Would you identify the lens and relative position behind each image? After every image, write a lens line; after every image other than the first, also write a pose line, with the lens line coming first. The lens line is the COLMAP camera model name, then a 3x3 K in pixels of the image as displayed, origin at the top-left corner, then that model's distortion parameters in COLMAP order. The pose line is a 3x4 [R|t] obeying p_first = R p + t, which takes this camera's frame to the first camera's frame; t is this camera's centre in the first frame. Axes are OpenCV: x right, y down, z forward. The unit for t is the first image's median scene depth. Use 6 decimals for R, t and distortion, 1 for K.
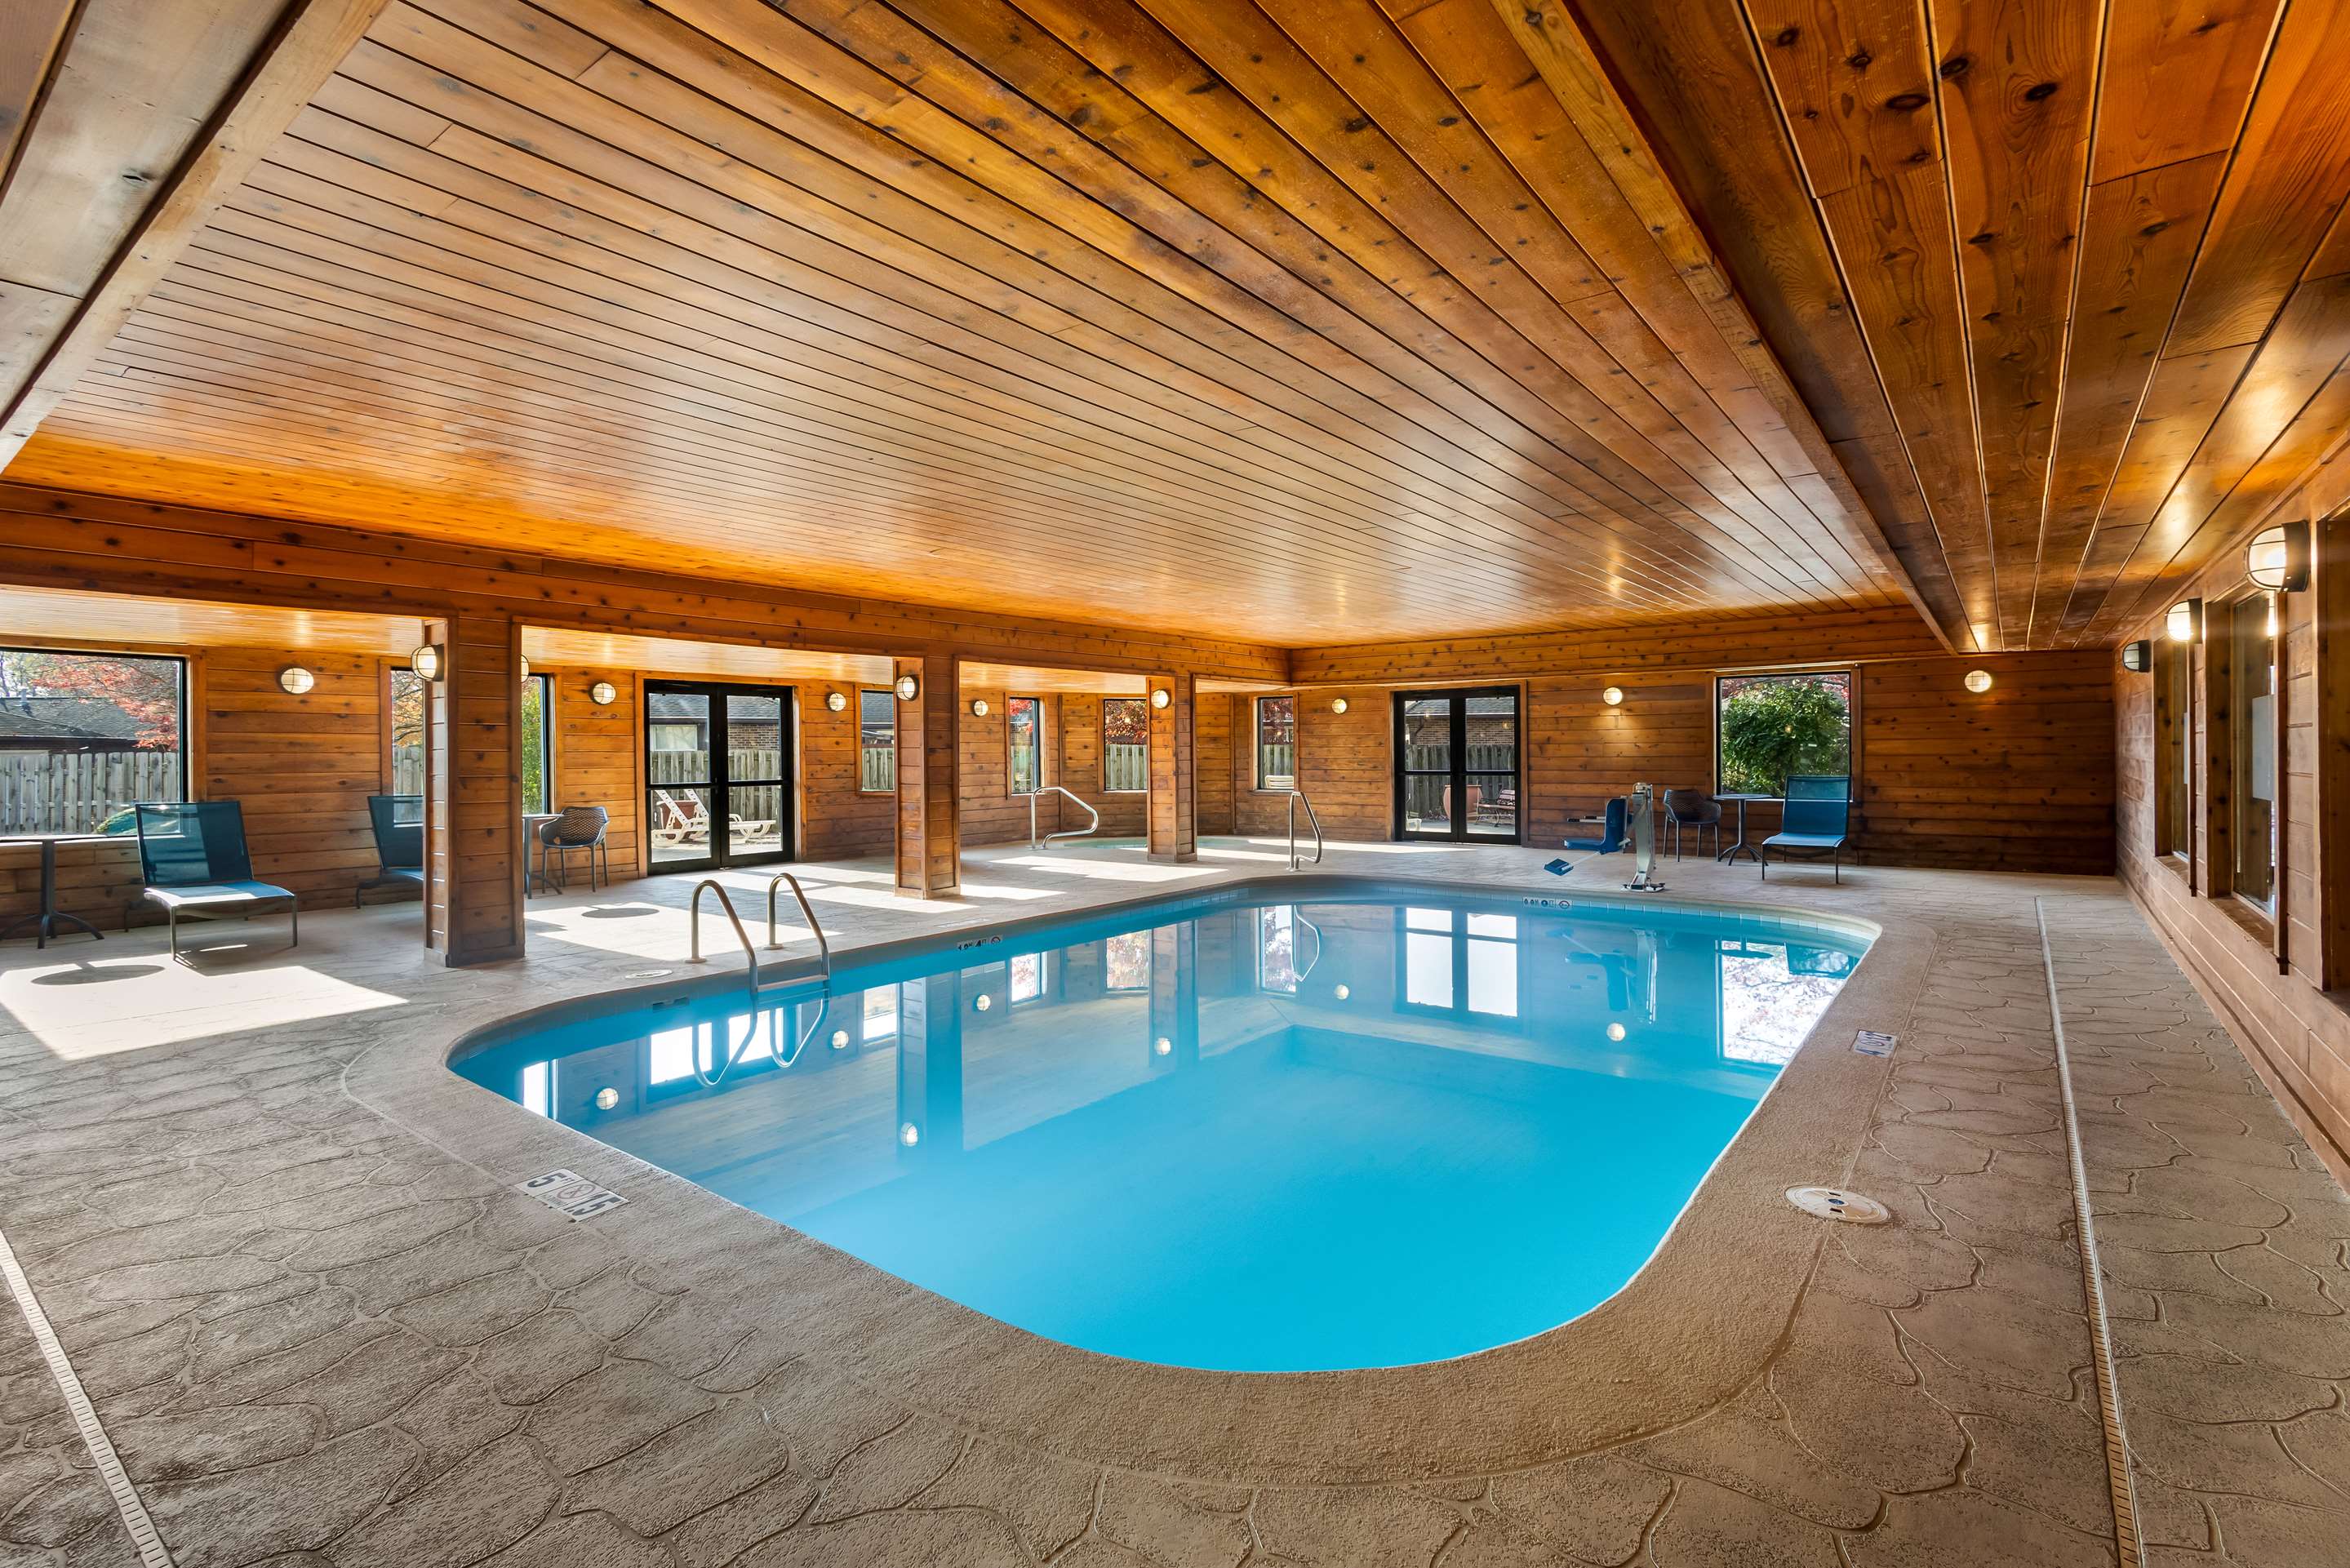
lens RADIAL K [[1078.1, 0, 1173.4], [0, 1078.1, 763.4], [0, 0, 1]] dist [0.001684, 0.000068]
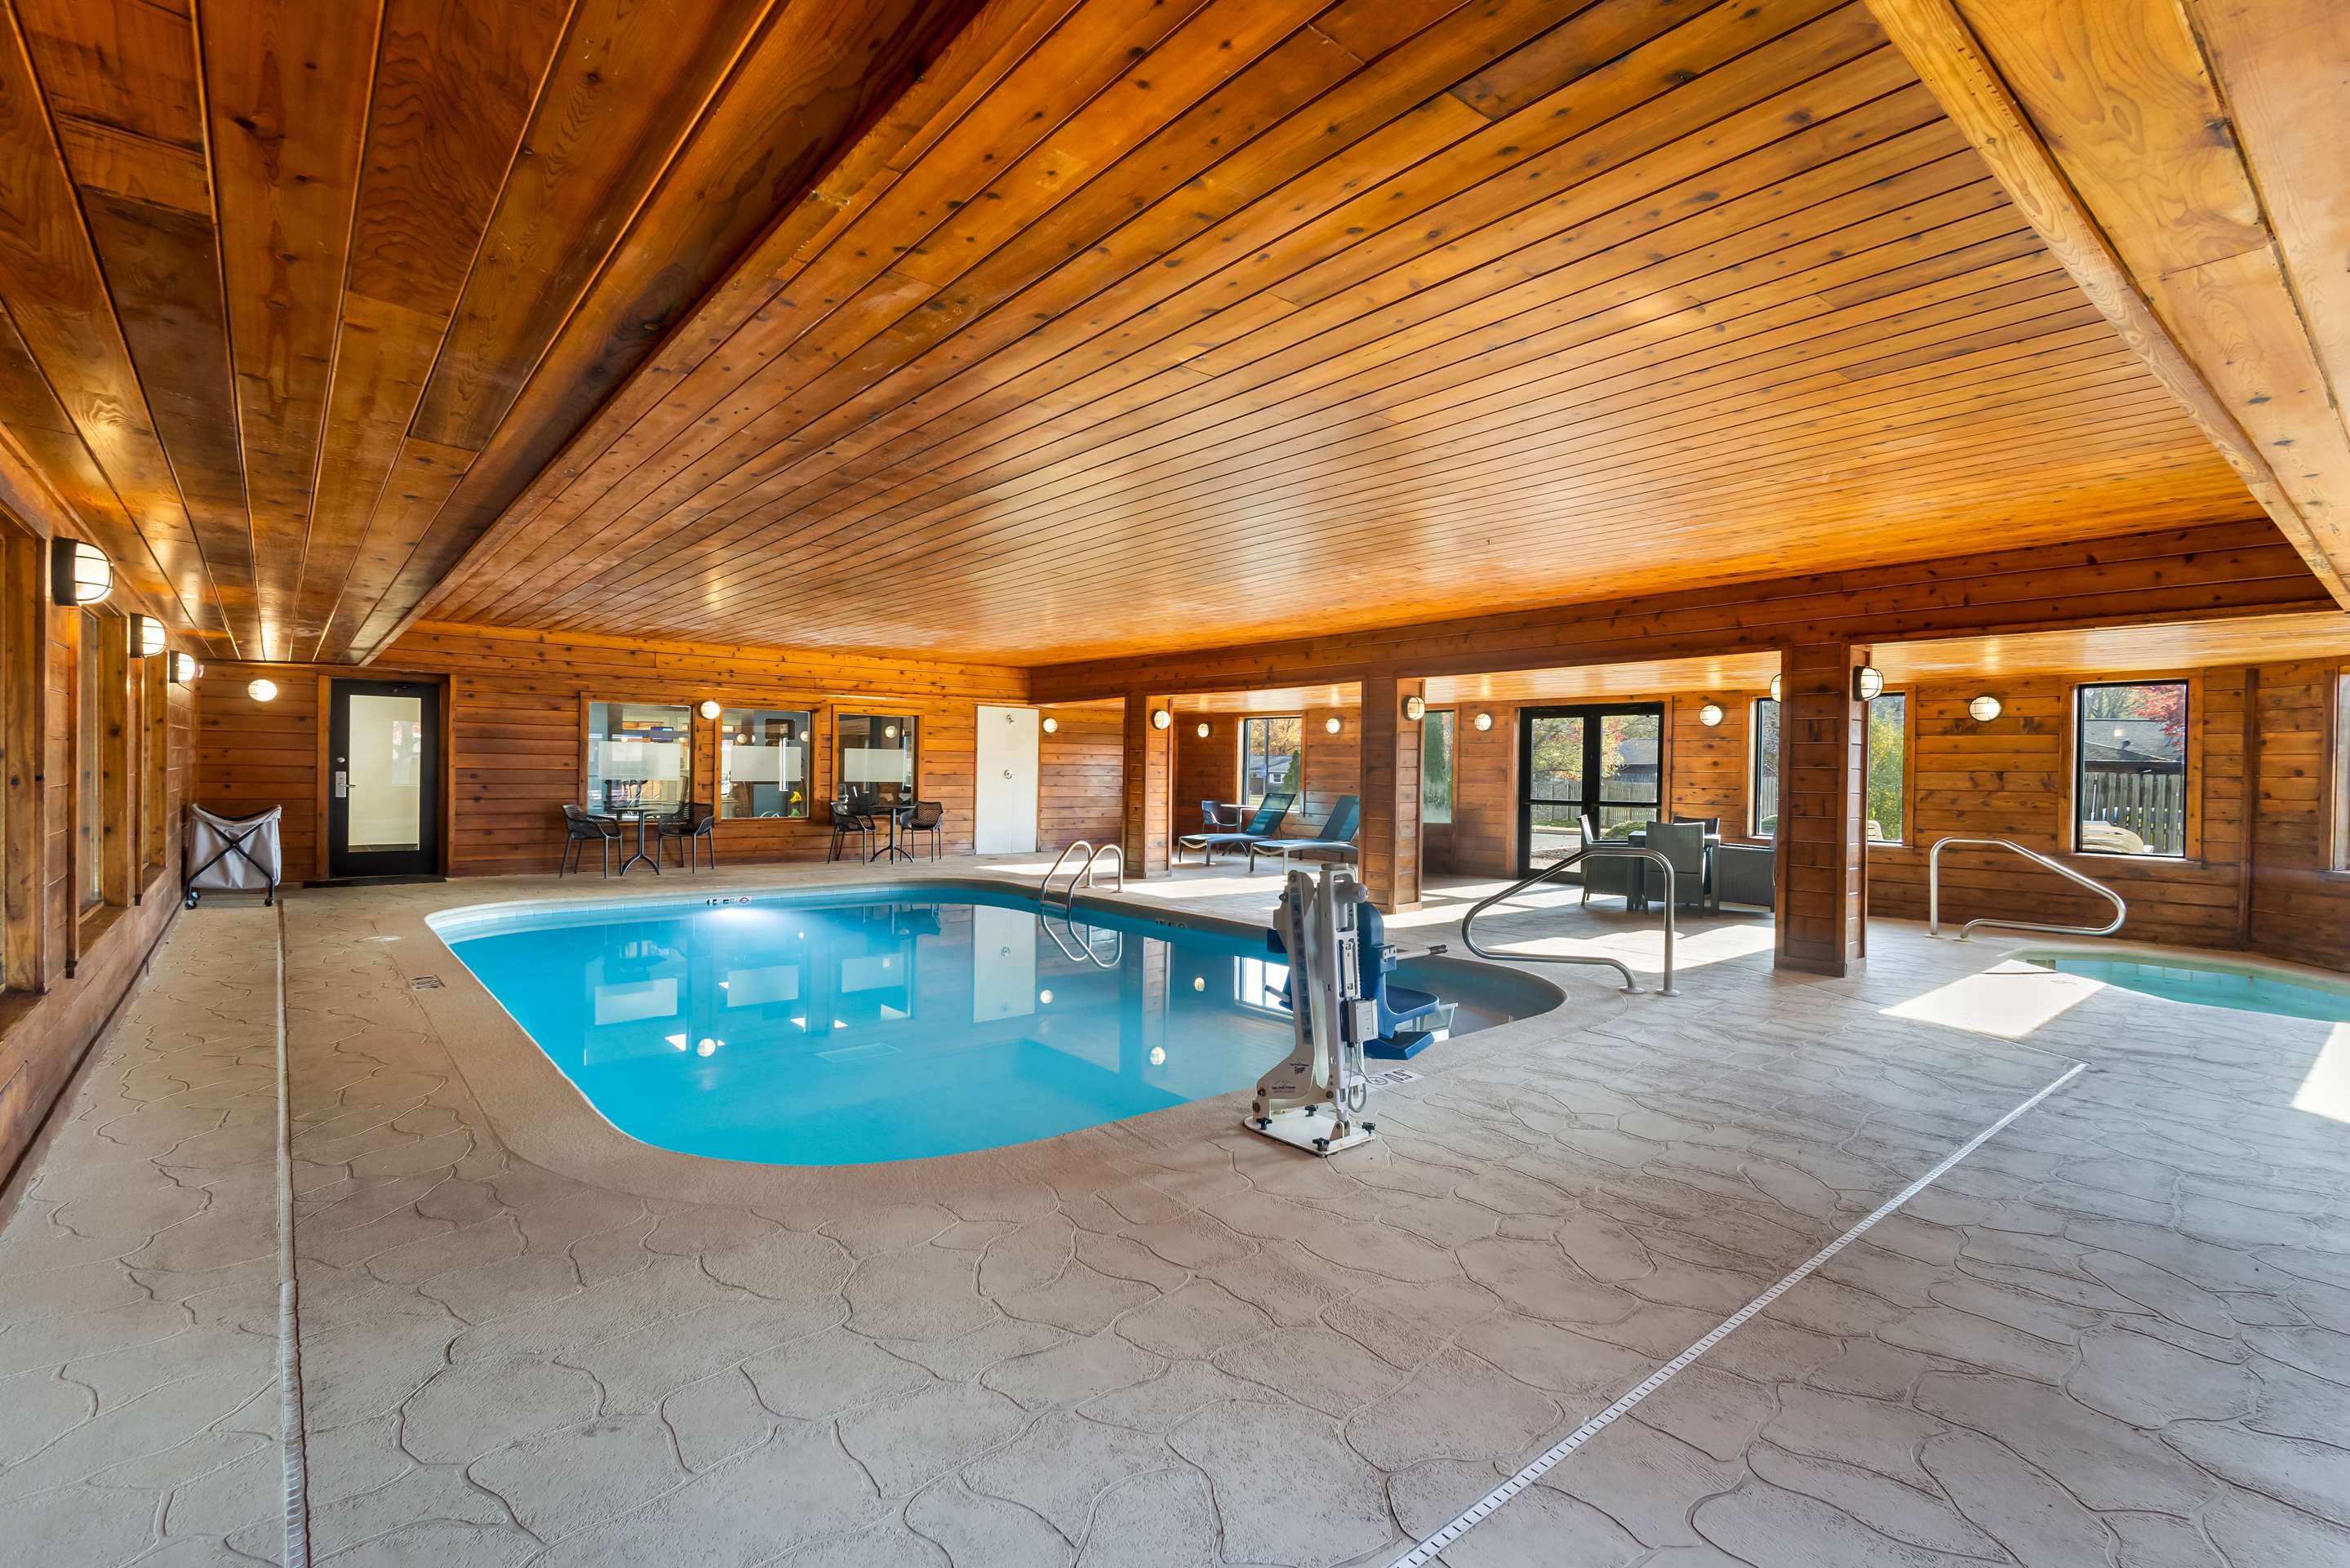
lens RADIAL K [[1078.1, 0, 1170.1], [0, 1078.1, 779.4], [0, 0, 1]] dist [0.001684, 0.000068]
pose [[-0.220751, 0.013588, -0.975235, 0.681711], [-0.022021, 0.999579, 0.018911, -0.014302], [0.975081, 0.025651, -0.220359, 0.854752]]
